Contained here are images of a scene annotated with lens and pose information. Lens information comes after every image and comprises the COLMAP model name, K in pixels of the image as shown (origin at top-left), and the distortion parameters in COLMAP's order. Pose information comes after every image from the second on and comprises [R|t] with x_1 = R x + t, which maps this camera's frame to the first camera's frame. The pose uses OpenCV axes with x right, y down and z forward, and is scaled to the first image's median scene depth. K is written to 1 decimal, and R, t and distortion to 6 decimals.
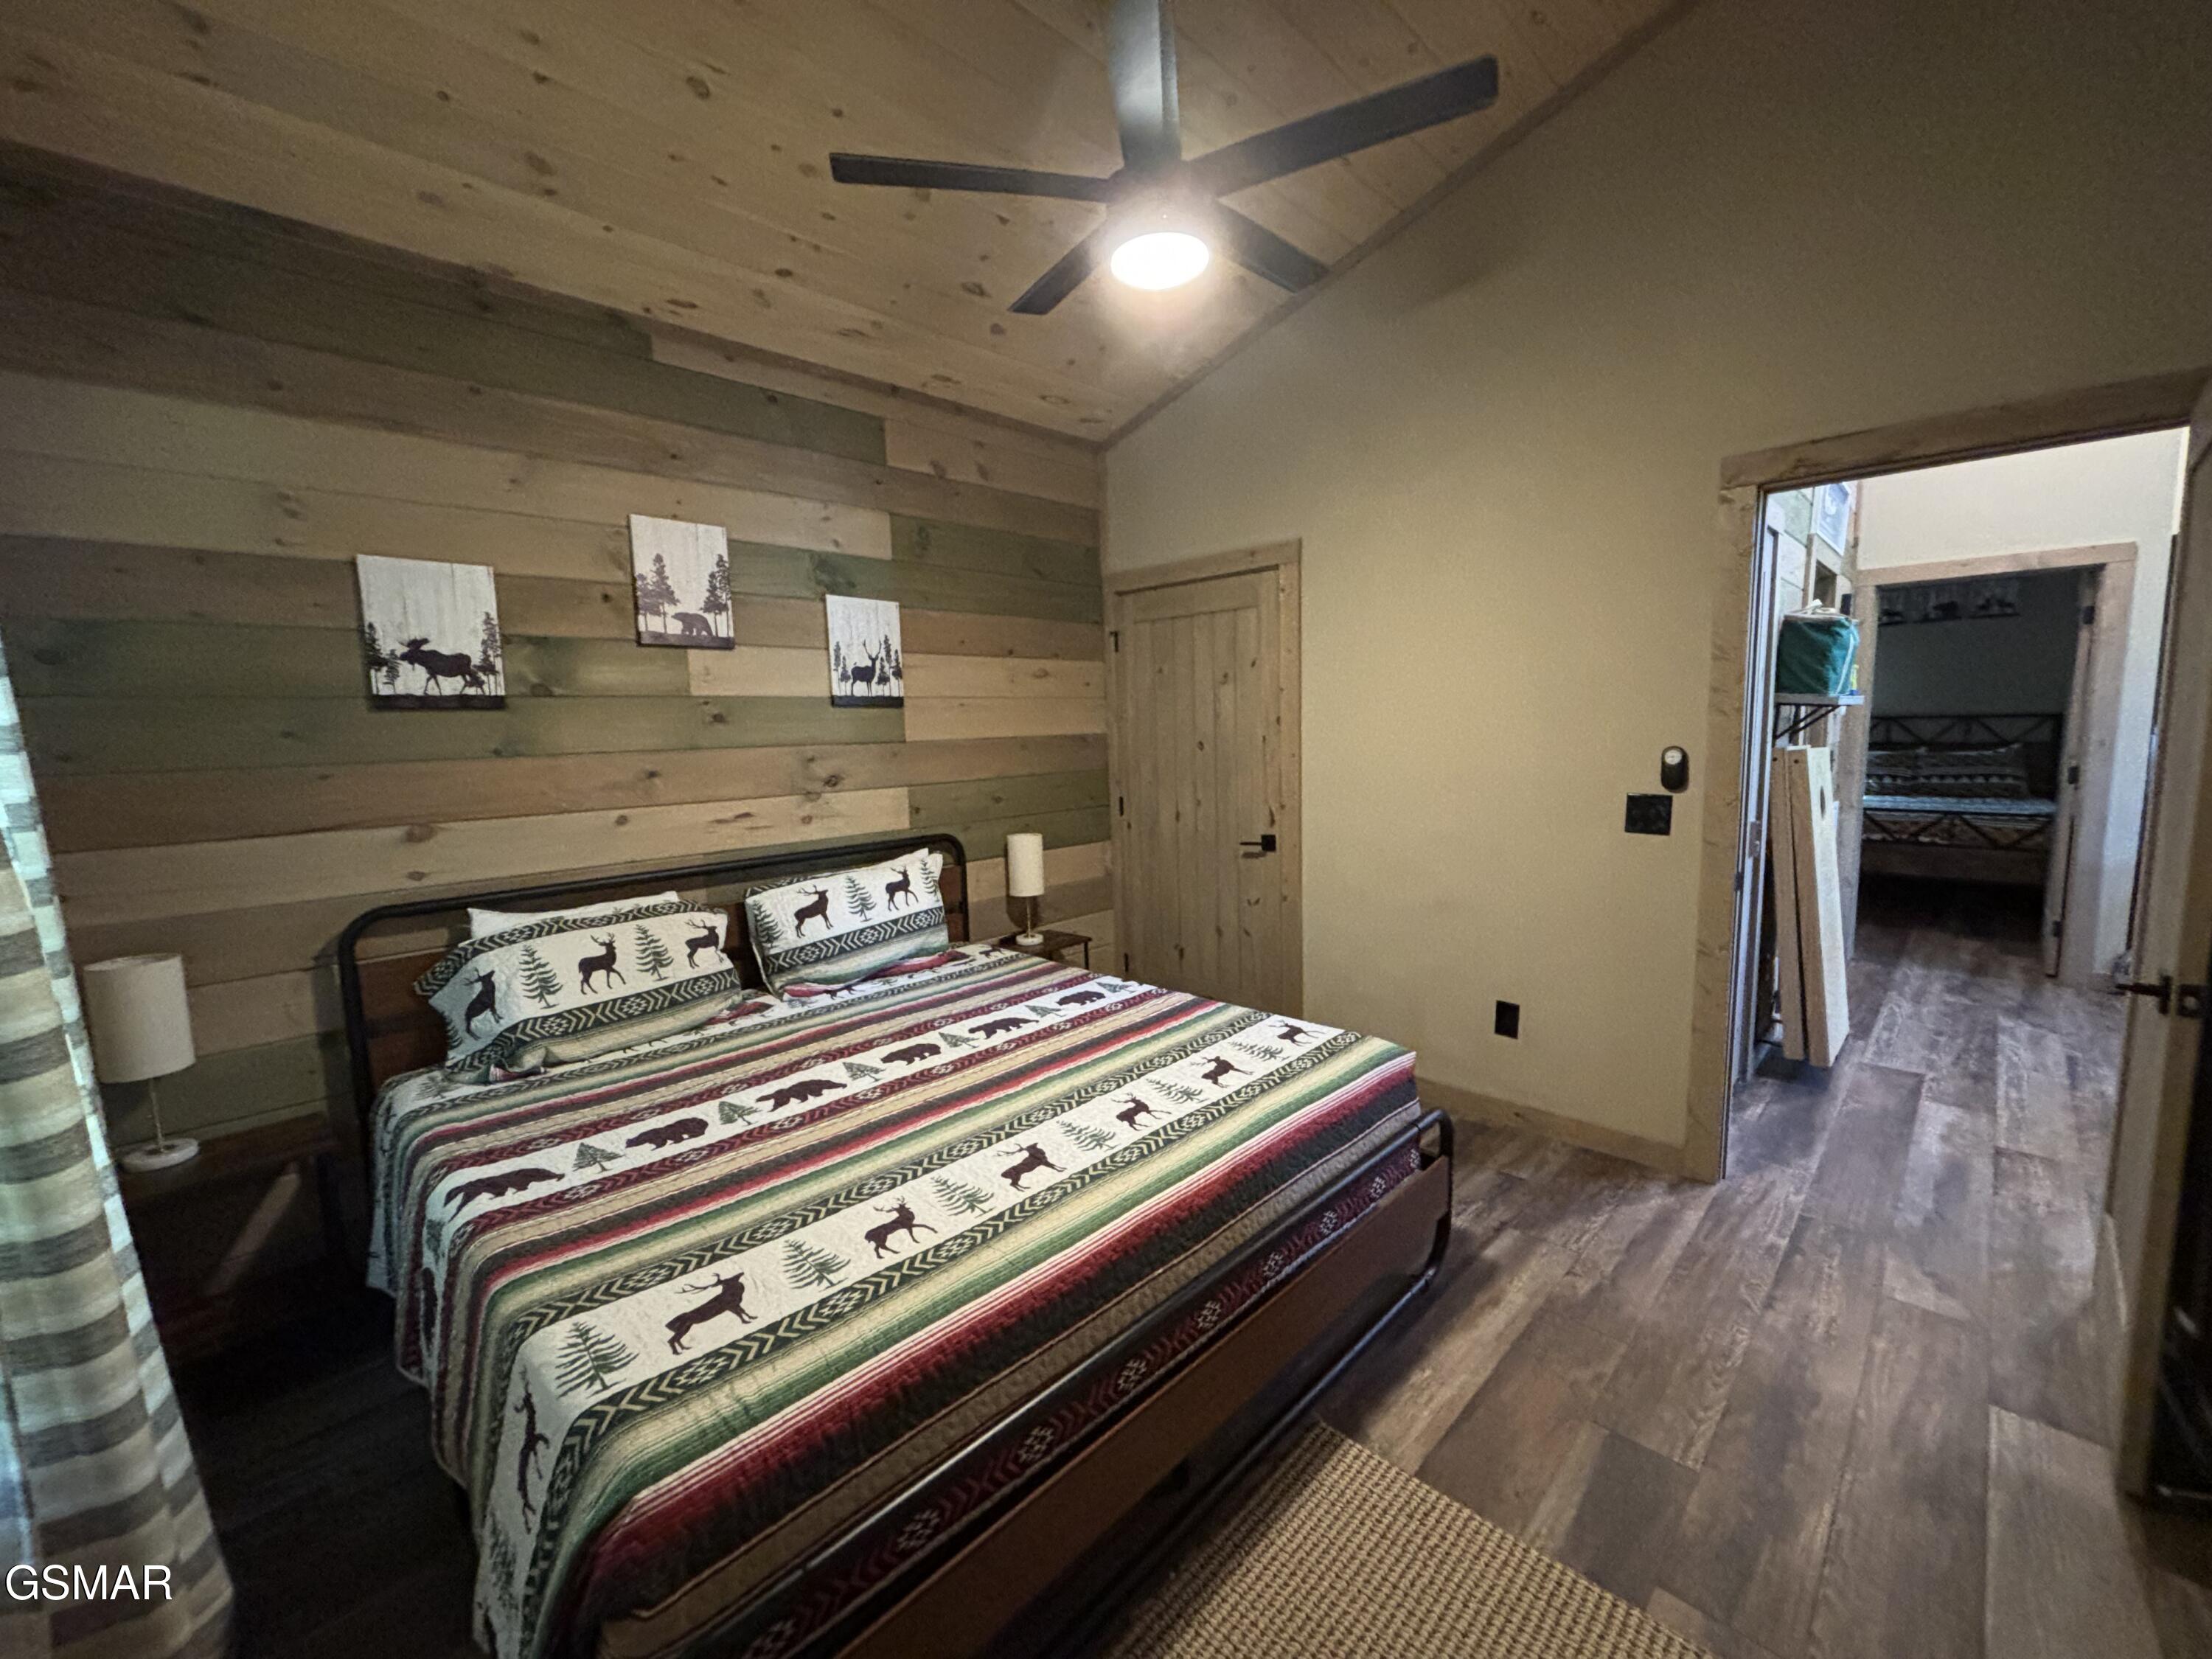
lens RADIAL K [[900.3, 0, 1103.2], [0, 900.3, 823.9], [0, 0, 1]] dist [0.012100, -0.003887]
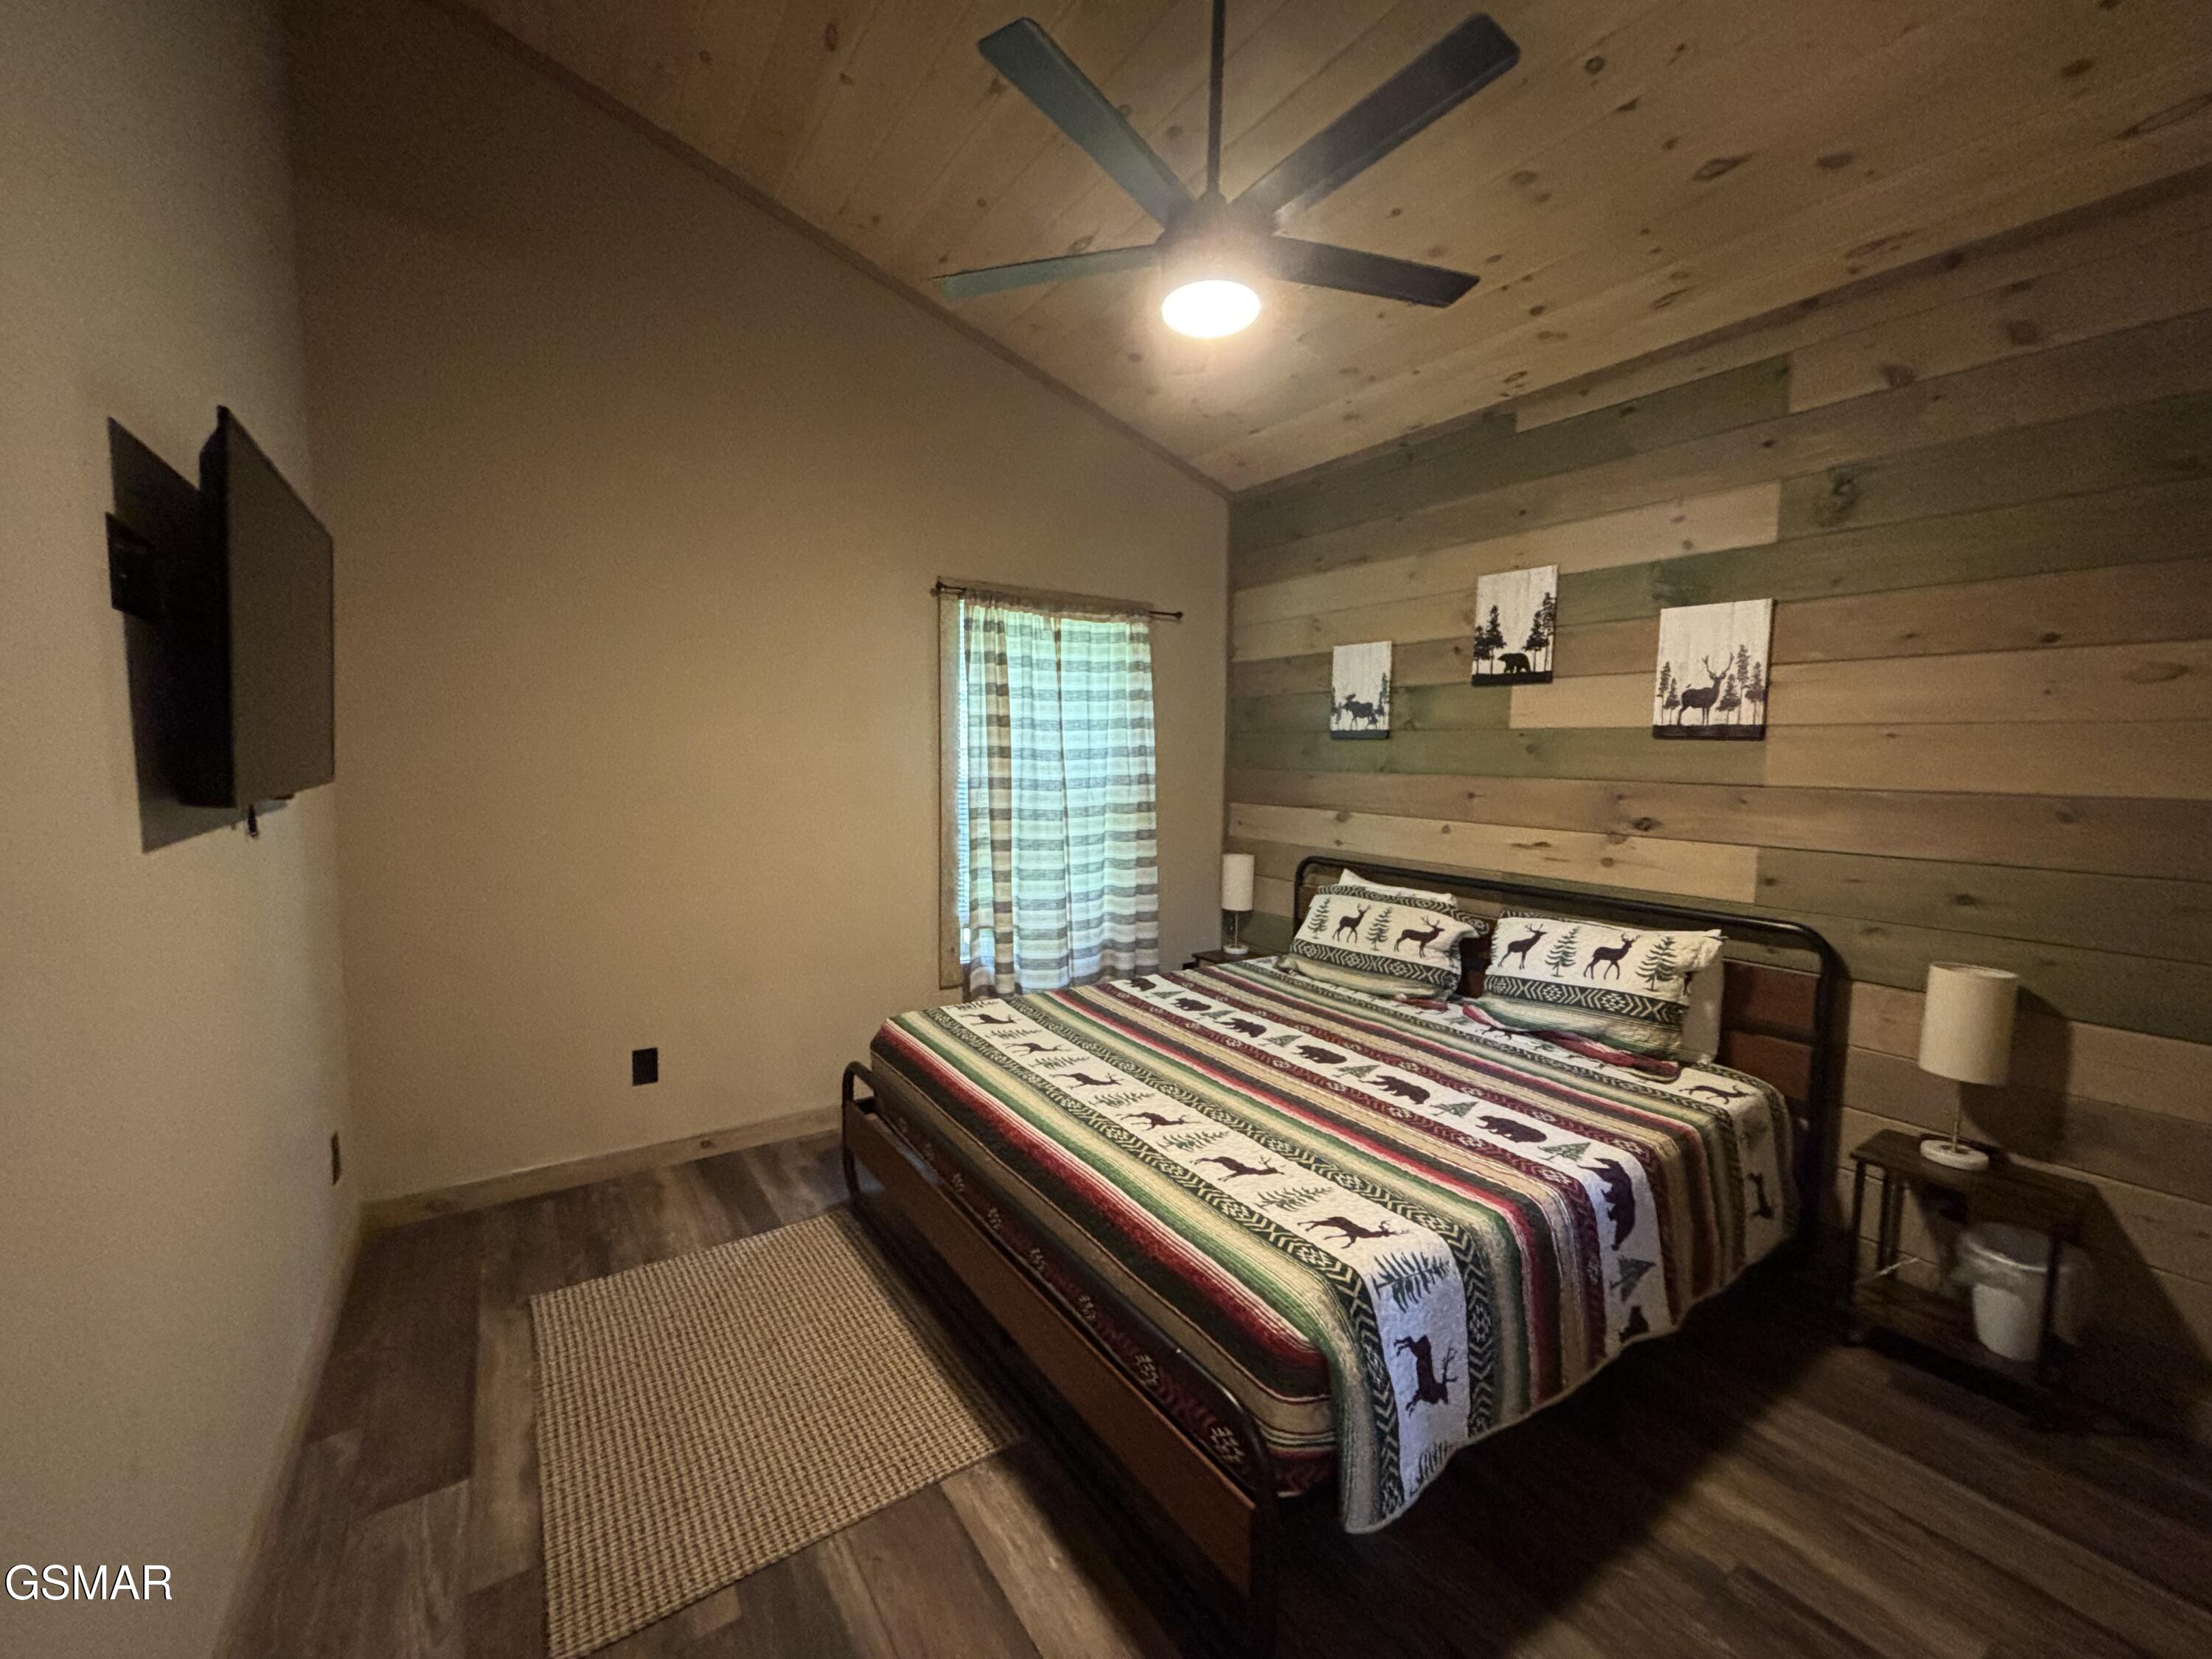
lens RADIAL K [[899.0, 0, 1105.4], [0, 899.0, 823.9], [0, 0, 1]] dist [-0.007879, 0.011011]
pose [[-0.206891, 0.103906, -0.972831, 0.792172], [-0.120041, 0.984135, 0.130643, -0.121522], [0.970972, 0.143809, -0.191136, 0.820612]]
